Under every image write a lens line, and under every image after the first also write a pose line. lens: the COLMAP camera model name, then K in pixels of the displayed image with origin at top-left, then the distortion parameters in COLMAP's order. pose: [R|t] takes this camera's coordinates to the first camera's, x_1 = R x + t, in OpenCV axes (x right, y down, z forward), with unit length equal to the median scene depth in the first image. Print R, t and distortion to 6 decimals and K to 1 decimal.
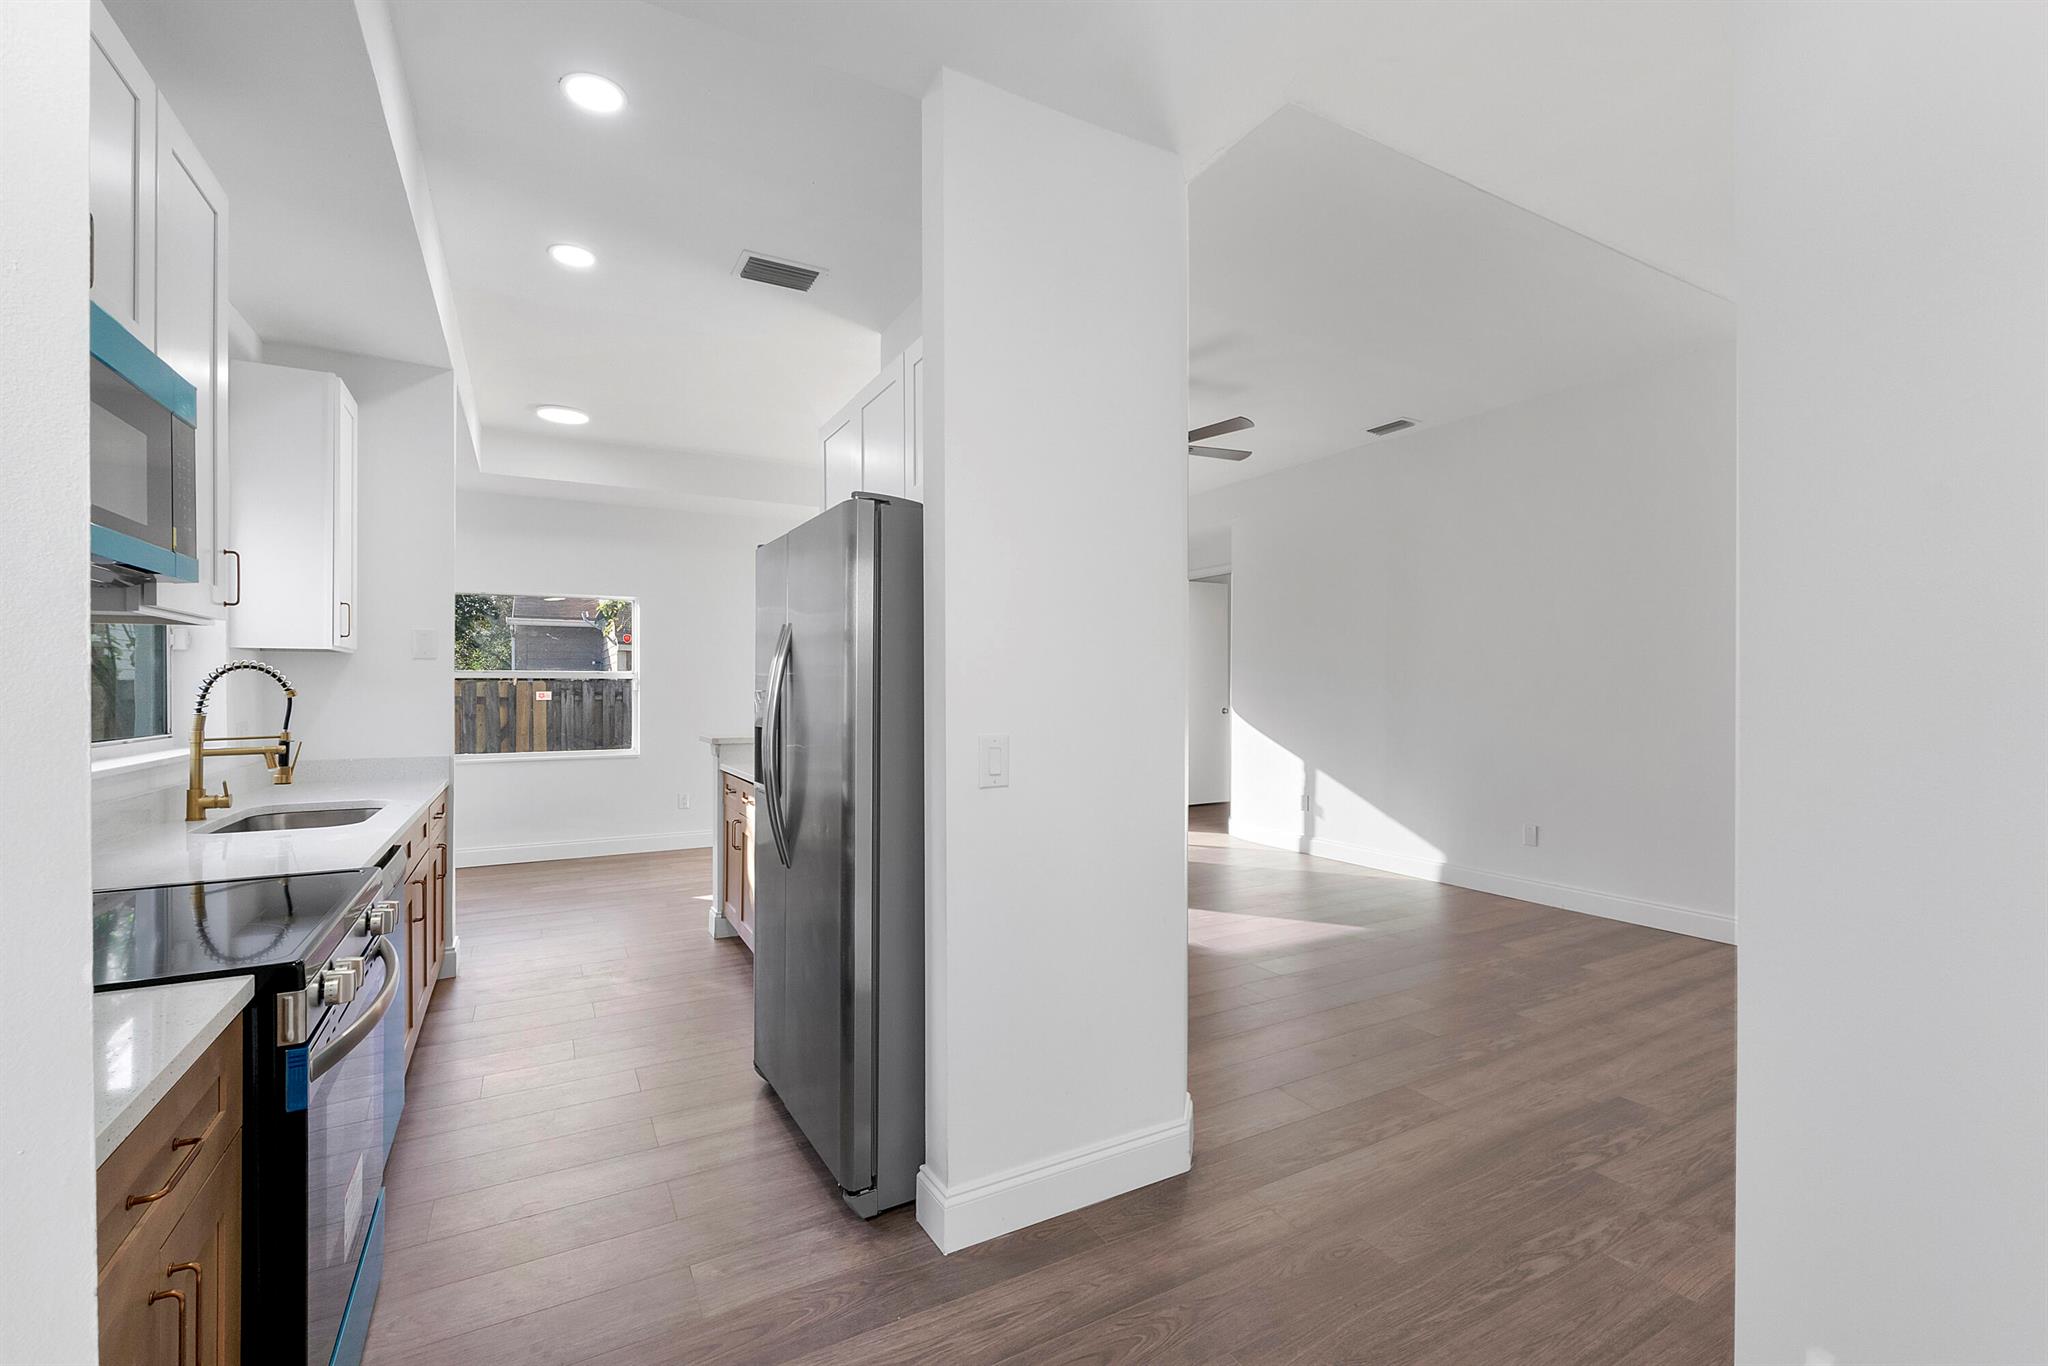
lens RADIAL K [[866.2, 0, 1026.2], [0, 866.2, 689.3], [0, 0, 1]] dist [-0.005427, -0.000542]
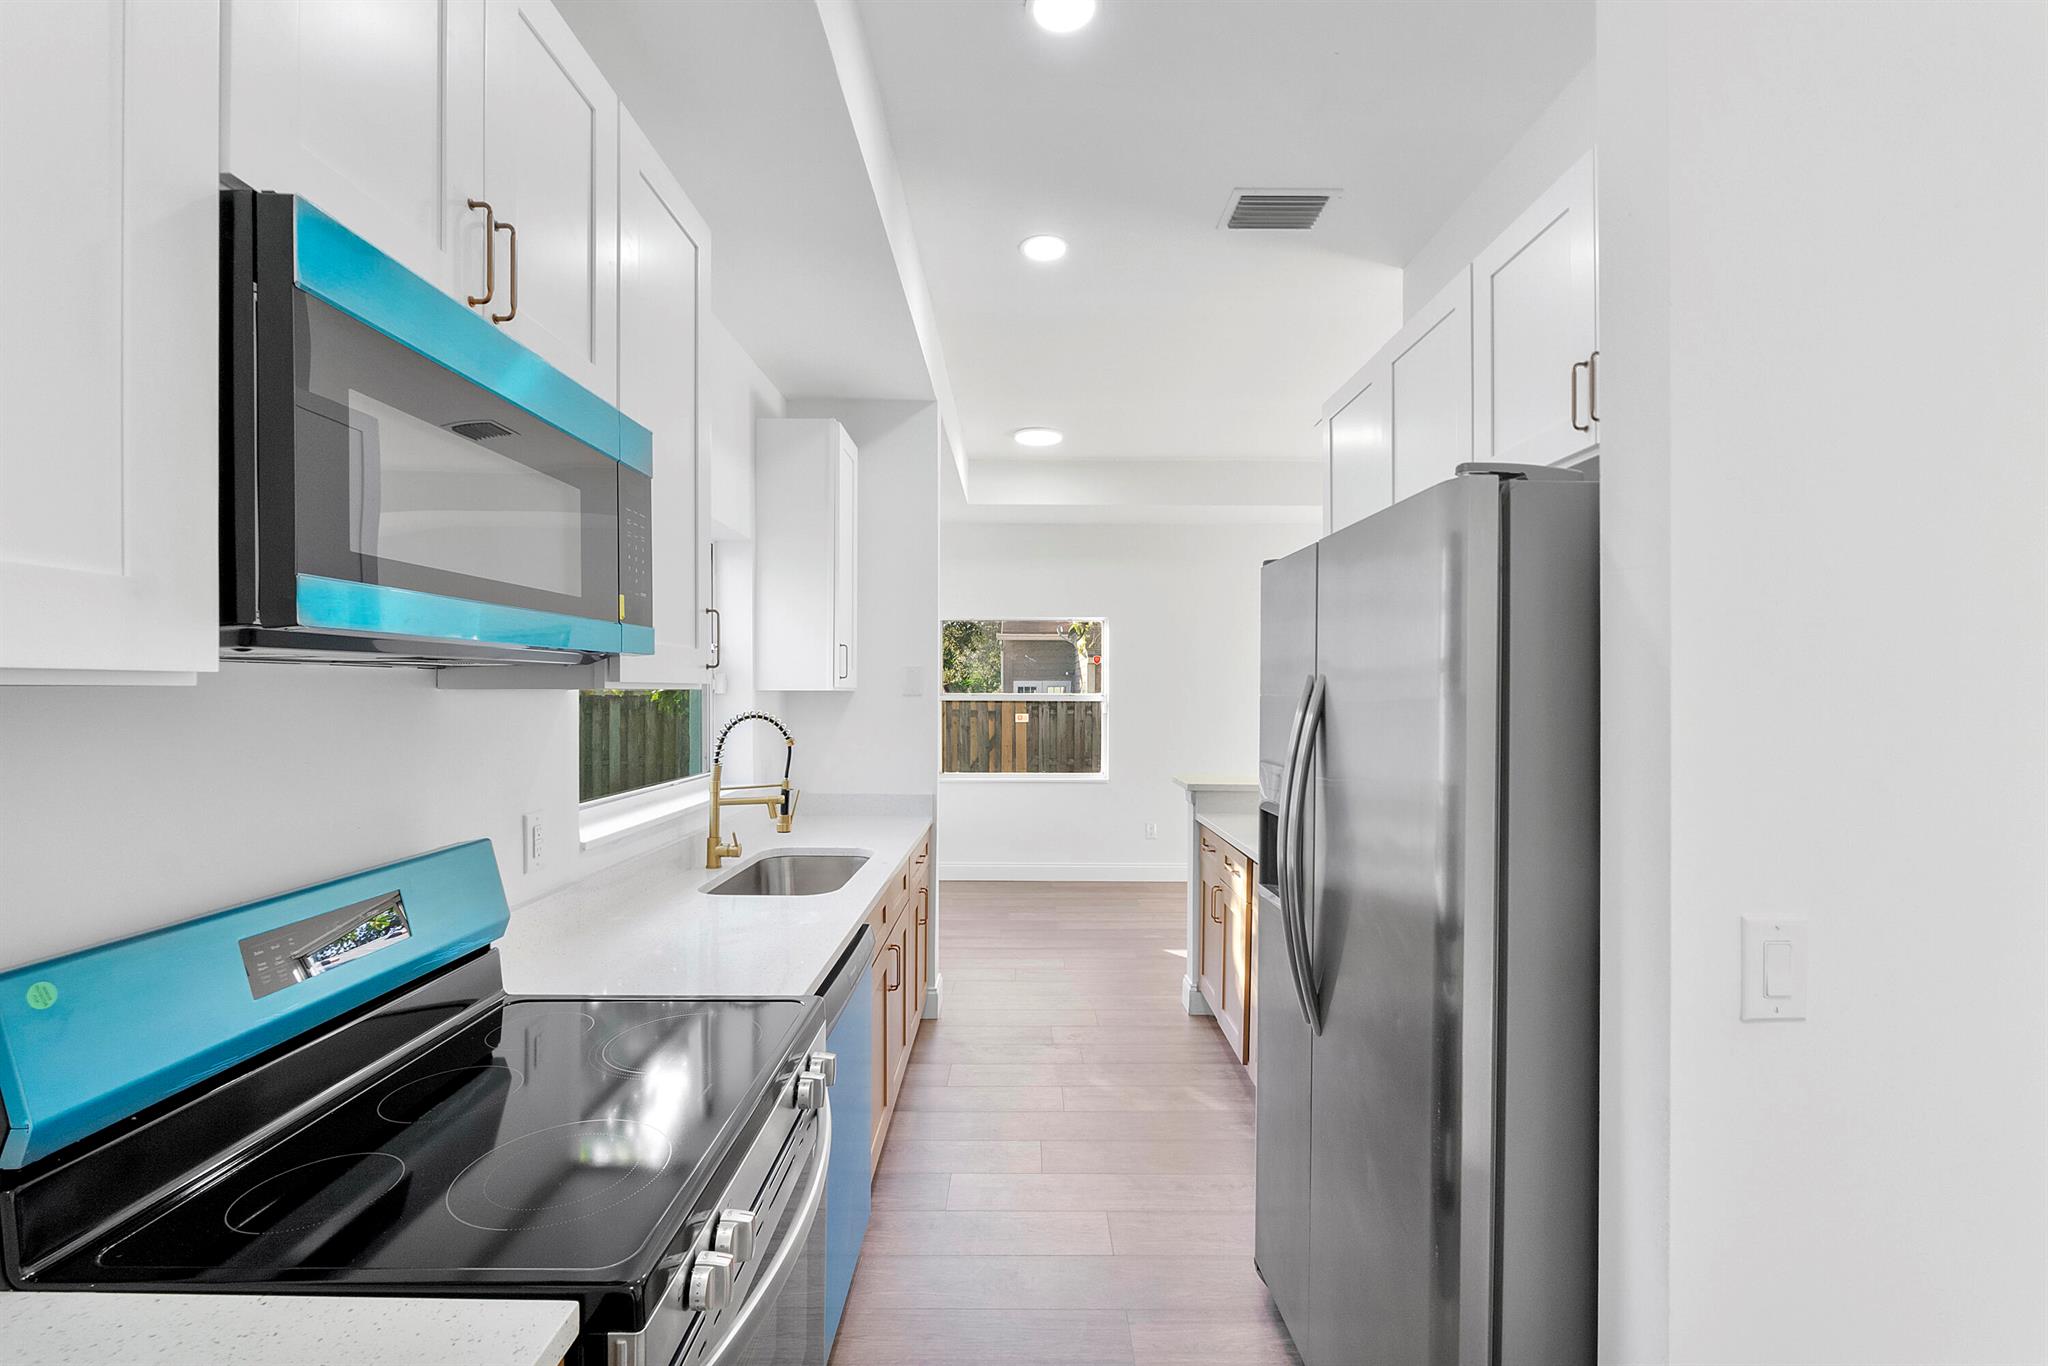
lens RADIAL K [[866.2, 0, 1026.2], [0, 866.2, 689.3], [0, 0, 1]] dist [-0.005427, -0.000542]
pose [[0.872074, 0.002709, -0.489367, -0.092738], [-0.004281, 0.999989, -0.002093, -0.040616], [0.489356, 0.003920, 0.872075, 0.192117]]
